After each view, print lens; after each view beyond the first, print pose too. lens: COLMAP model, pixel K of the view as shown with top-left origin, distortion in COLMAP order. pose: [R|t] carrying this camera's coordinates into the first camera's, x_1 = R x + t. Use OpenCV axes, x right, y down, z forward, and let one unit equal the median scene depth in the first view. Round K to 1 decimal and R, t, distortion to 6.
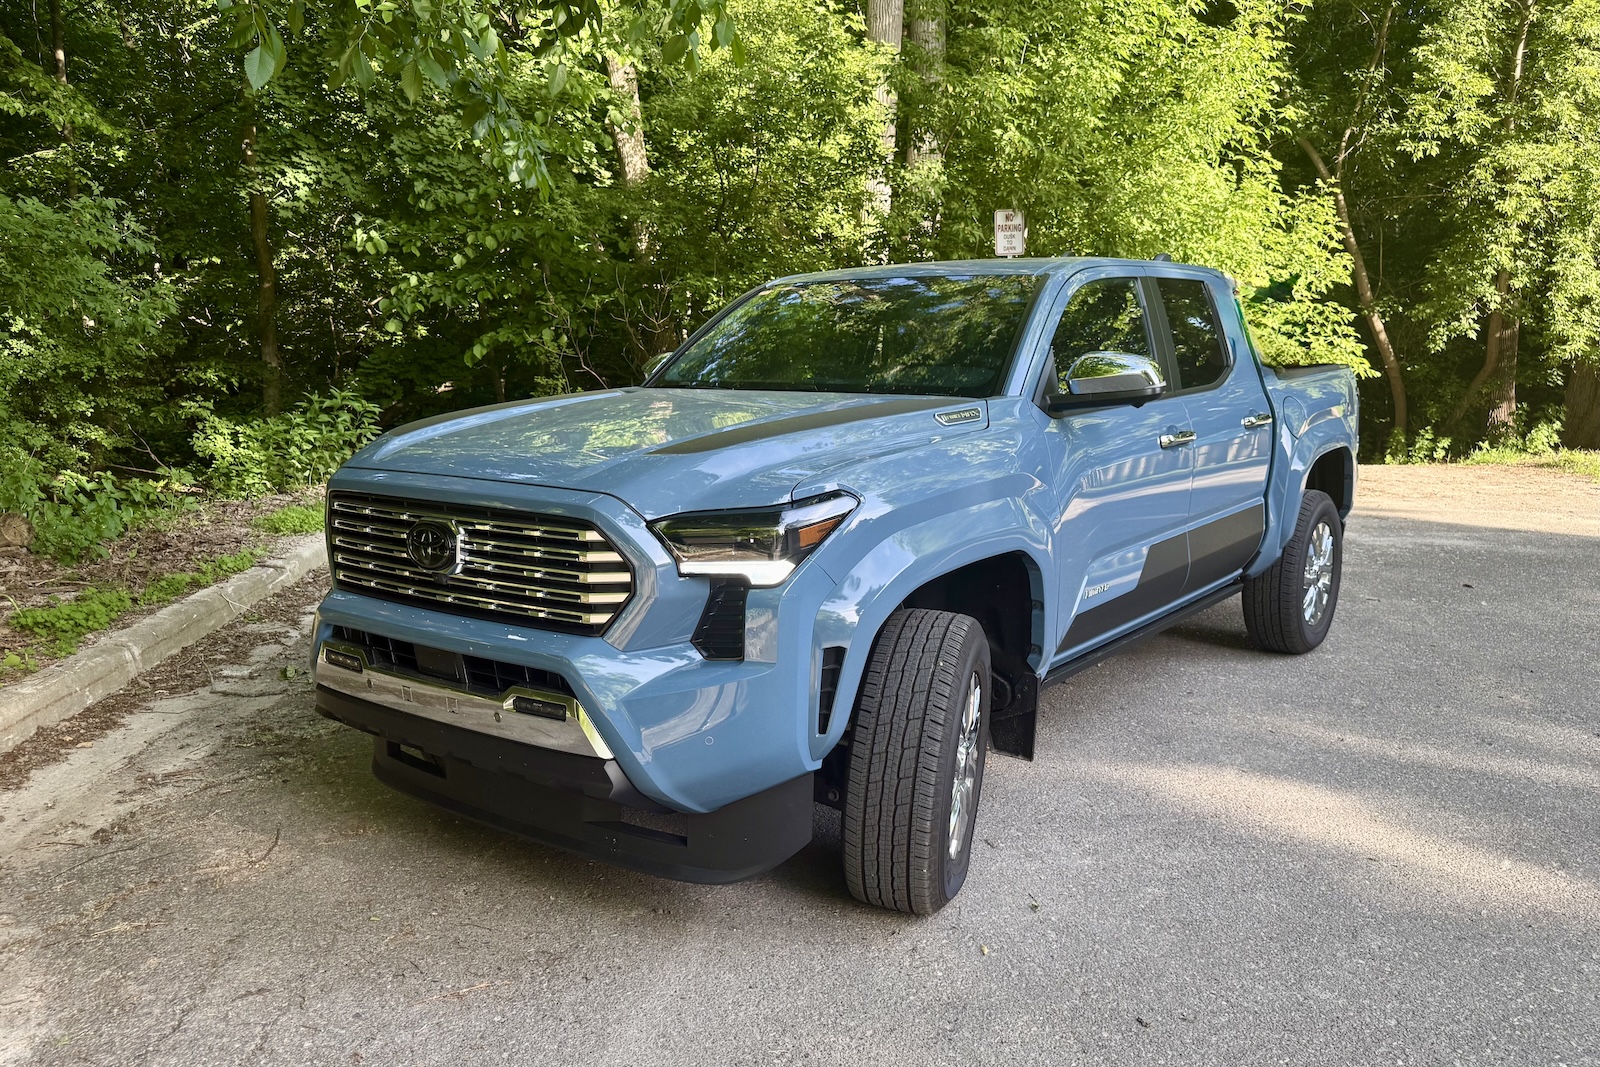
lens RADIAL K [[1069.2, 0, 785.5], [0, 1069.2, 529.0], [0, 0, 1]] dist [0.008099, -0.002199]
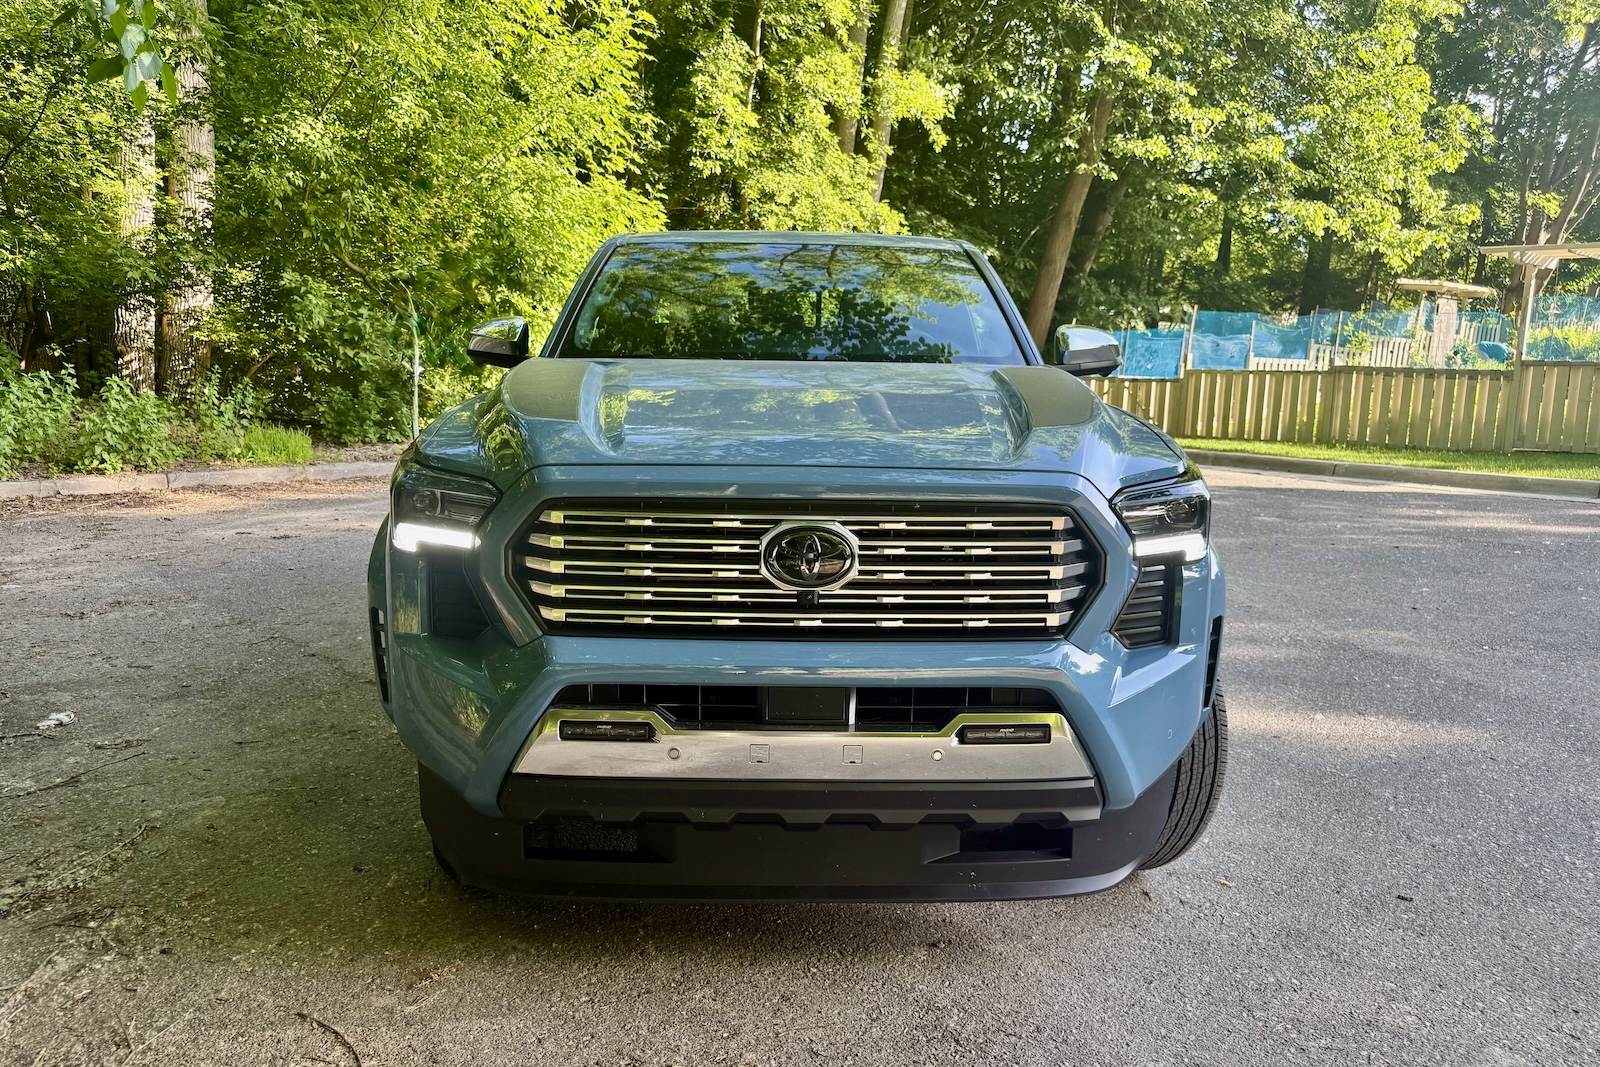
lens RADIAL K [[1069.2, 0, 792.5], [0, 1069.2, 533.9], [0, 0, 1]] dist [0.008099, -0.002199]
pose [[0.827387, -0.078539, 0.556113, -0.774218], [0.068930, 0.996889, 0.038233, -0.030621], [-0.557386, 0.006699, 0.830227, 0.364383]]
